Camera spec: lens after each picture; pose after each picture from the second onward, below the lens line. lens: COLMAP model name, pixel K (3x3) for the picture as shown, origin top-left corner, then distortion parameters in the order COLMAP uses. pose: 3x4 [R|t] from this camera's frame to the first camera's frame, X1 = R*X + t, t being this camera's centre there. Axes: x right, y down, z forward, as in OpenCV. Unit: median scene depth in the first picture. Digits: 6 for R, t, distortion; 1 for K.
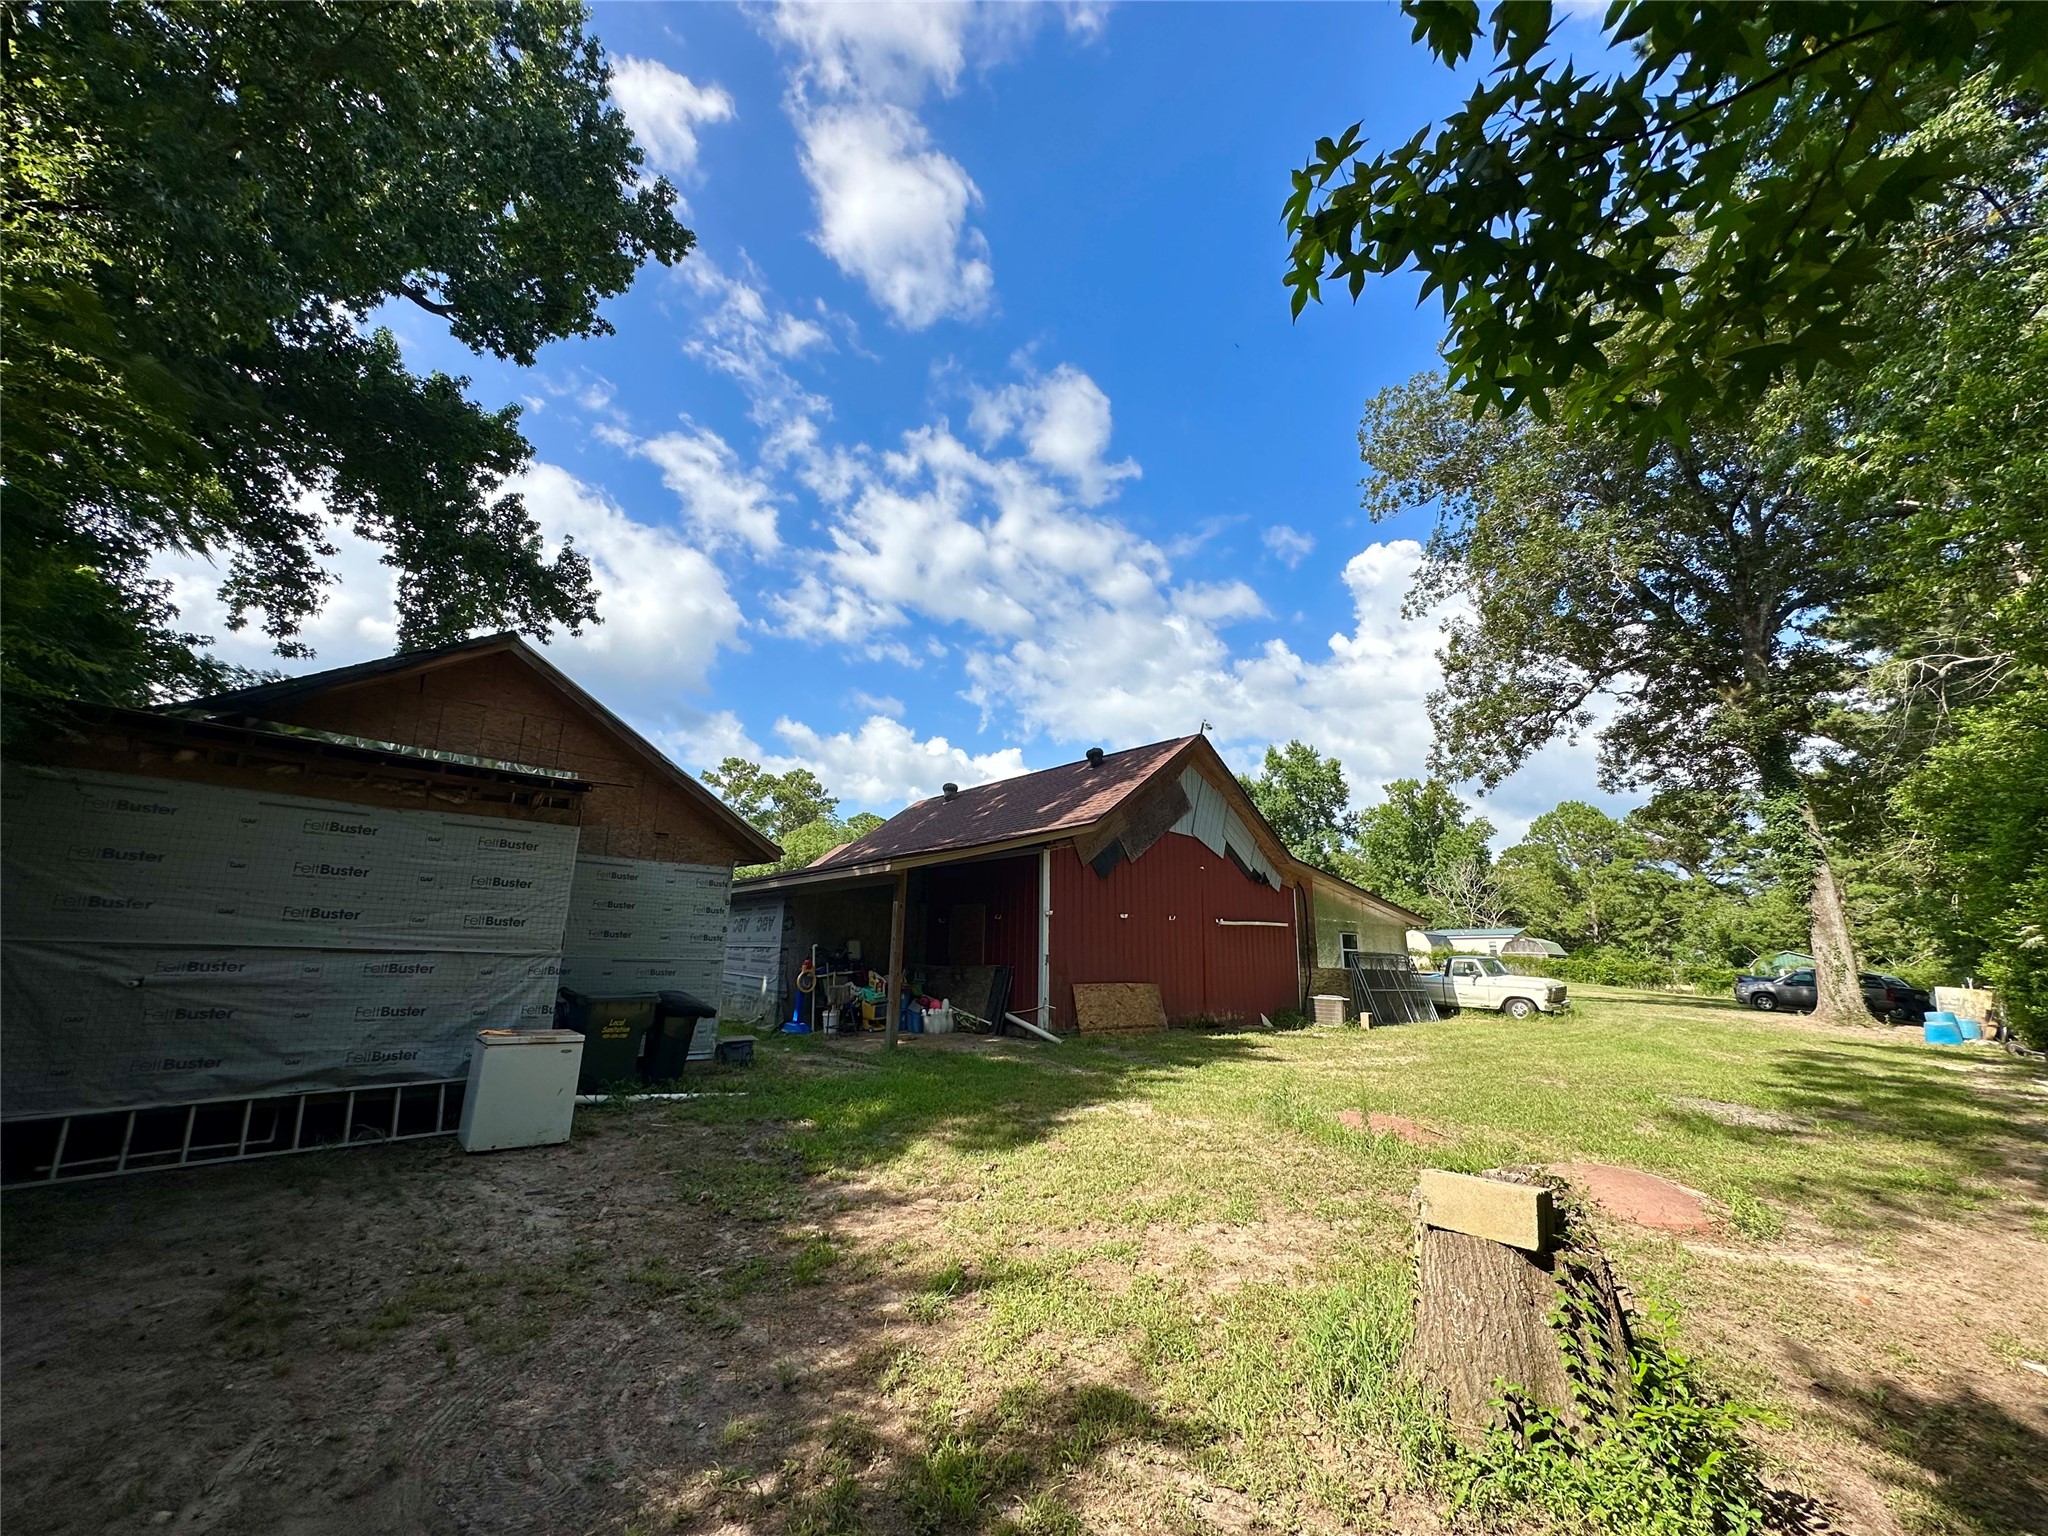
lens RADIAL K [[821.7, 0, 1022.8], [0, 821.7, 762.1], [0, 0, 1]] dist [-0.001347, 0.000466]
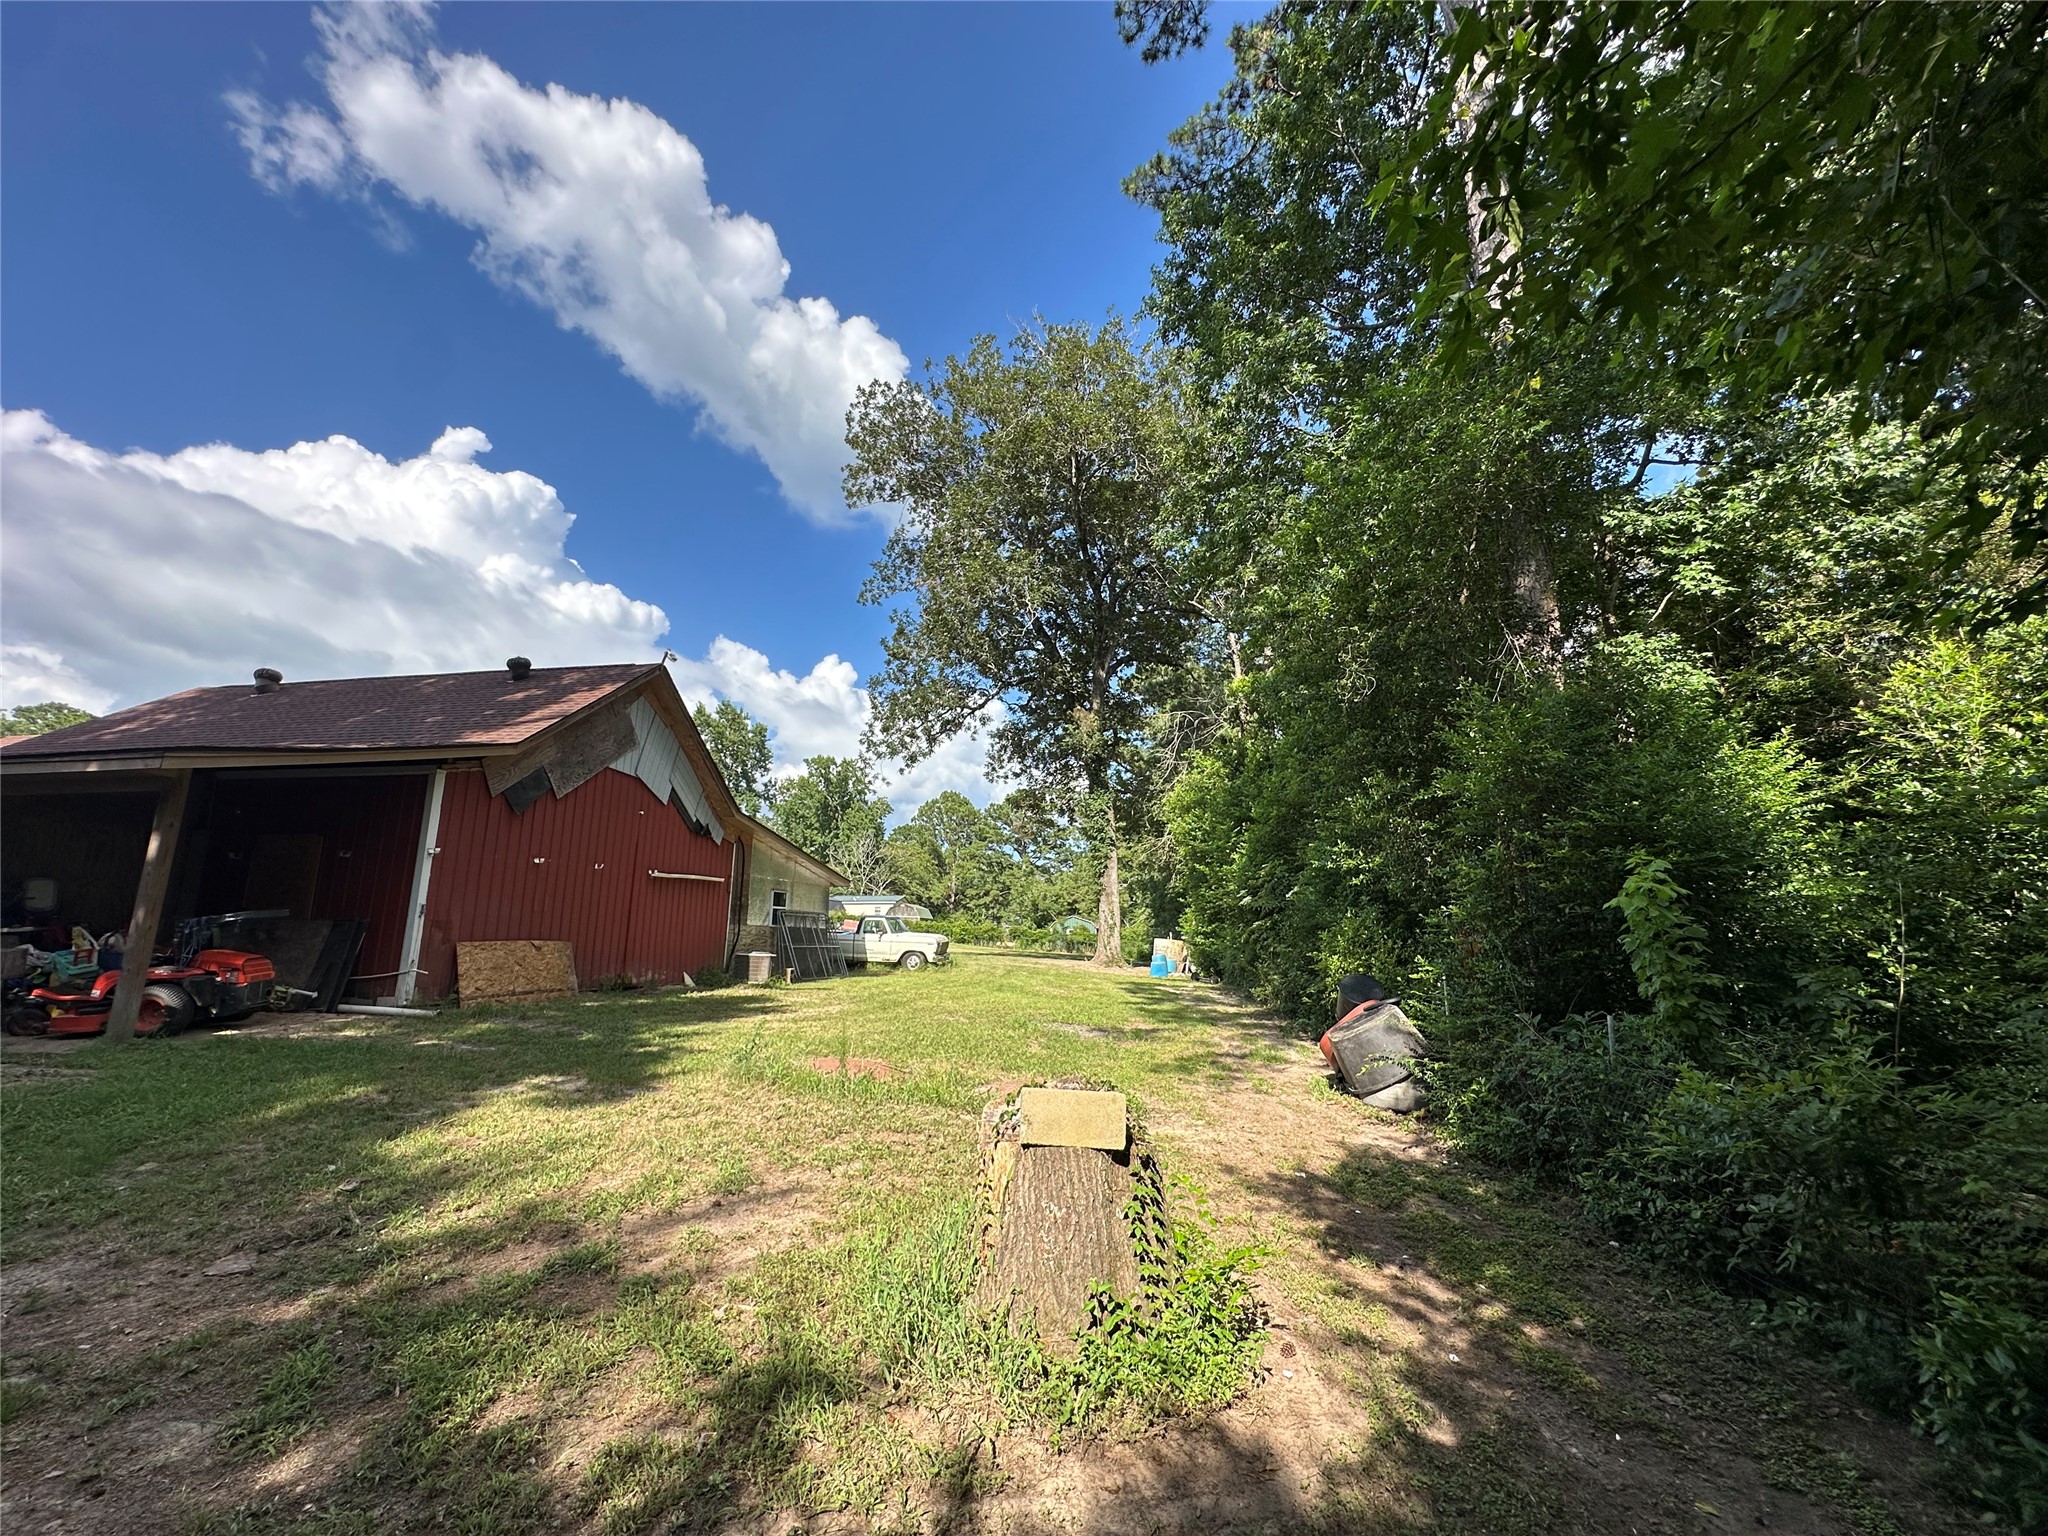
lens RADIAL K [[825.8, 0, 1021.8], [0, 825.8, 759.6], [0, 0, 1]] dist [-0.002117, 0.000306]
pose [[0.771040, 0.122402, 0.624911, -0.017567], [-0.146095, 0.989179, -0.013495, 0.013694], [-0.619801, -0.080891, 0.780579, 0.029423]]
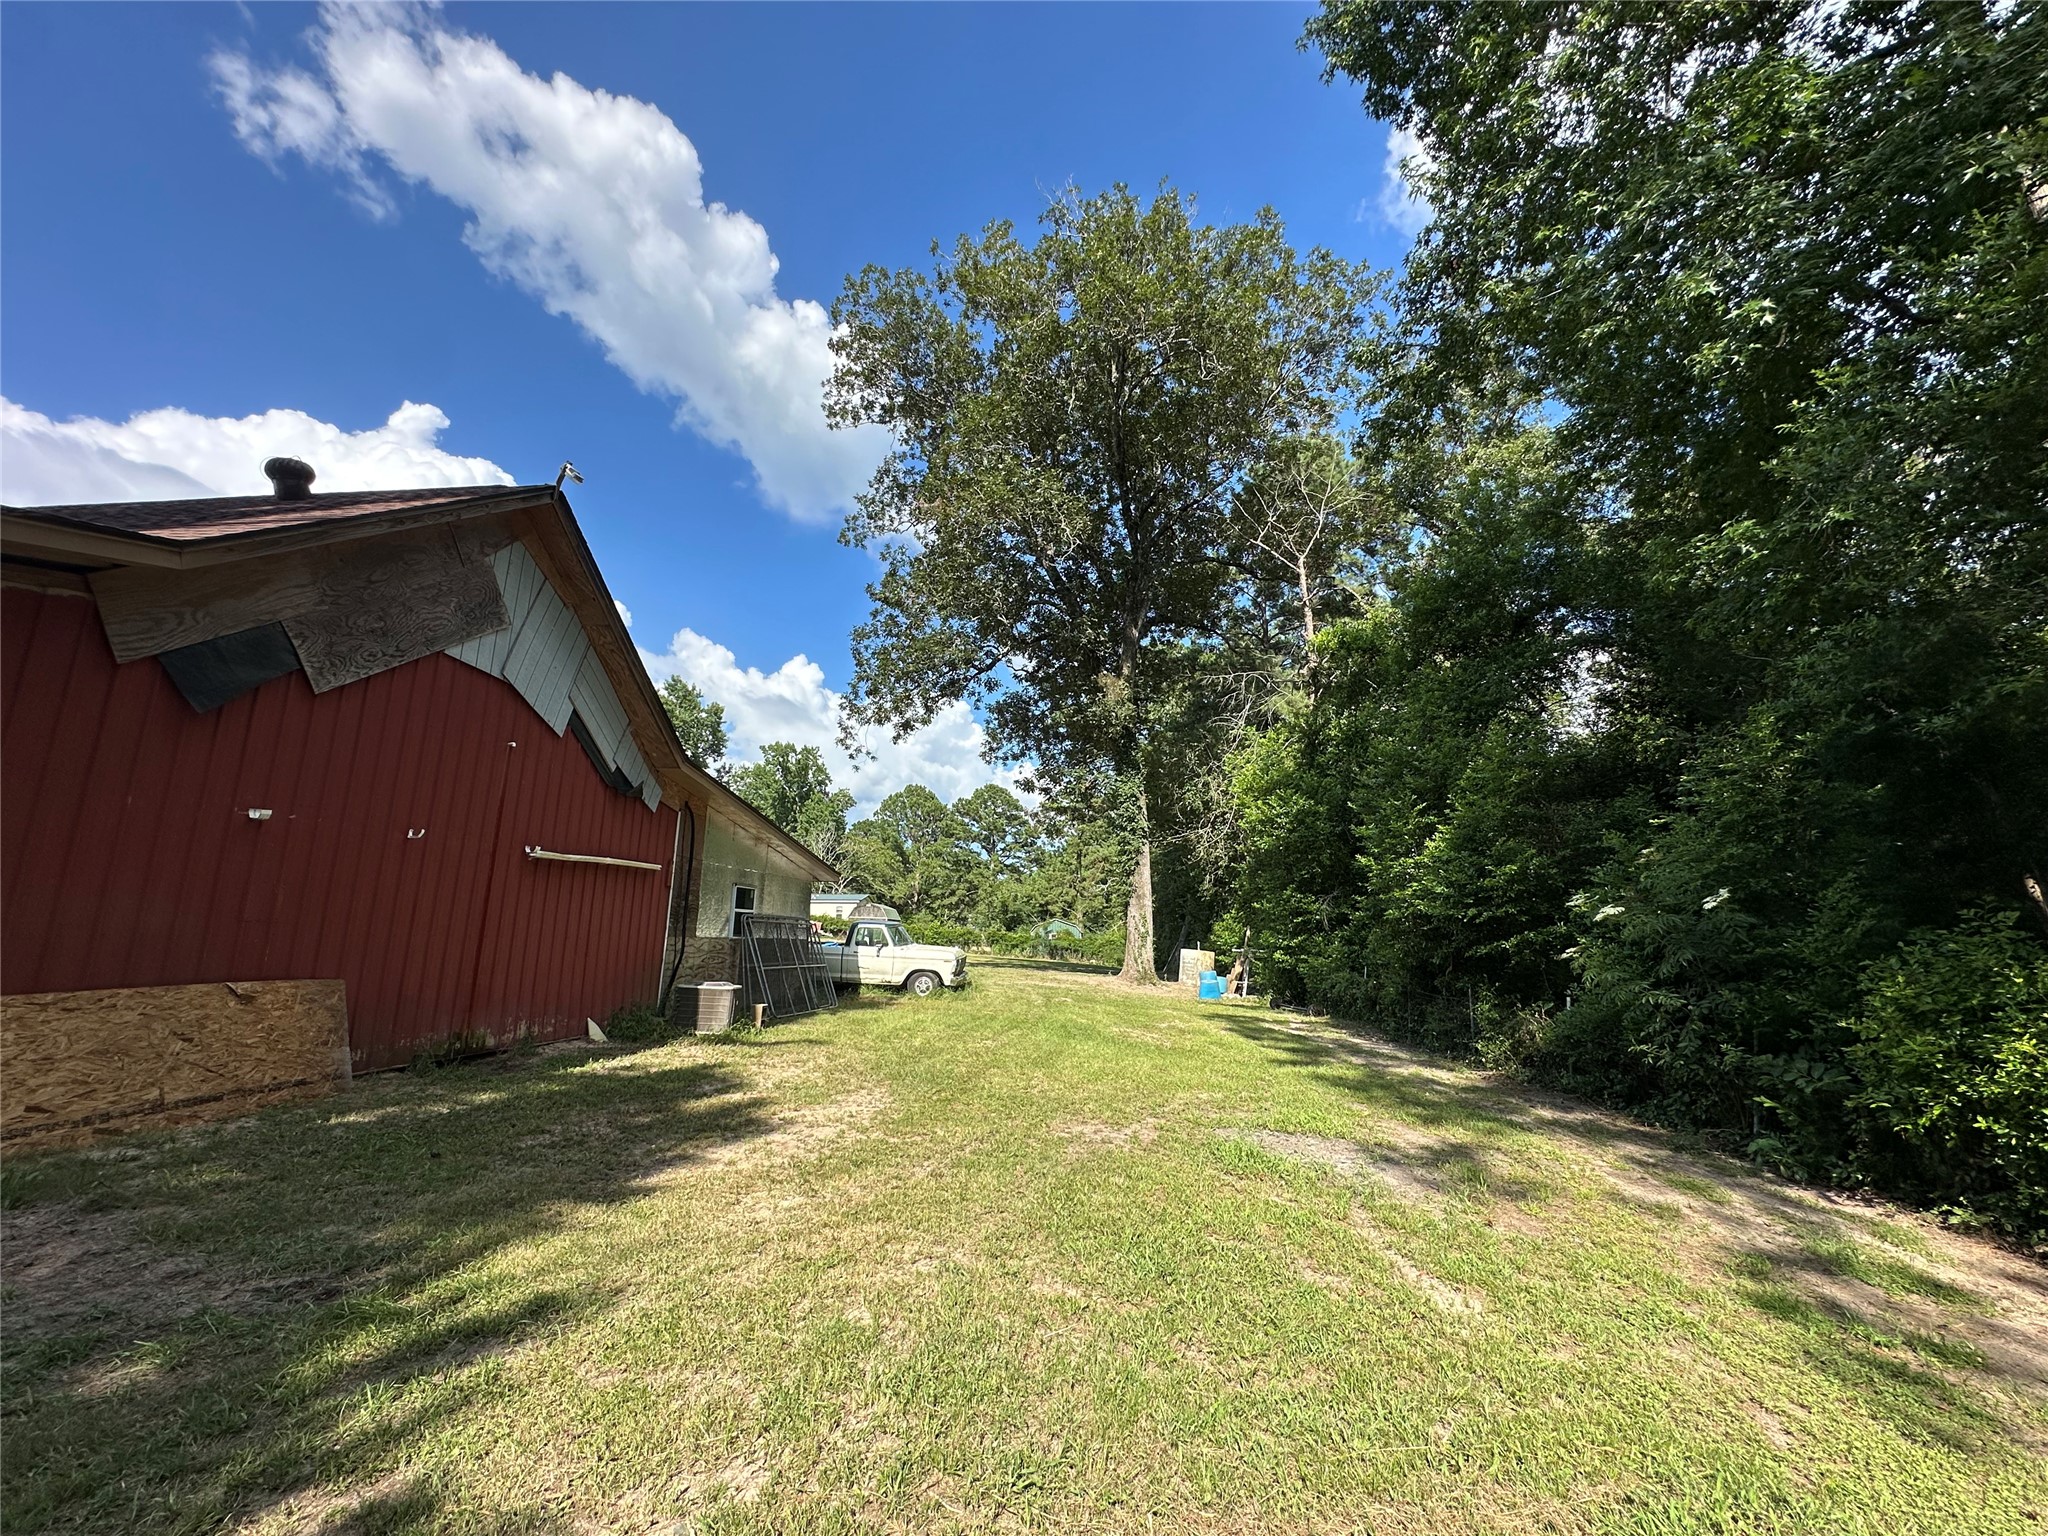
lens RADIAL K [[821.7, 0, 1022.8], [0, 821.7, 762.1], [0, 0, 1]] dist [-0.001347, 0.000466]
pose [[0.731708, 0.138161, 0.667469, 0.063870], [-0.167335, 0.985685, -0.020589, 0.055790], [-0.660759, -0.096626, 0.744353, 0.237443]]
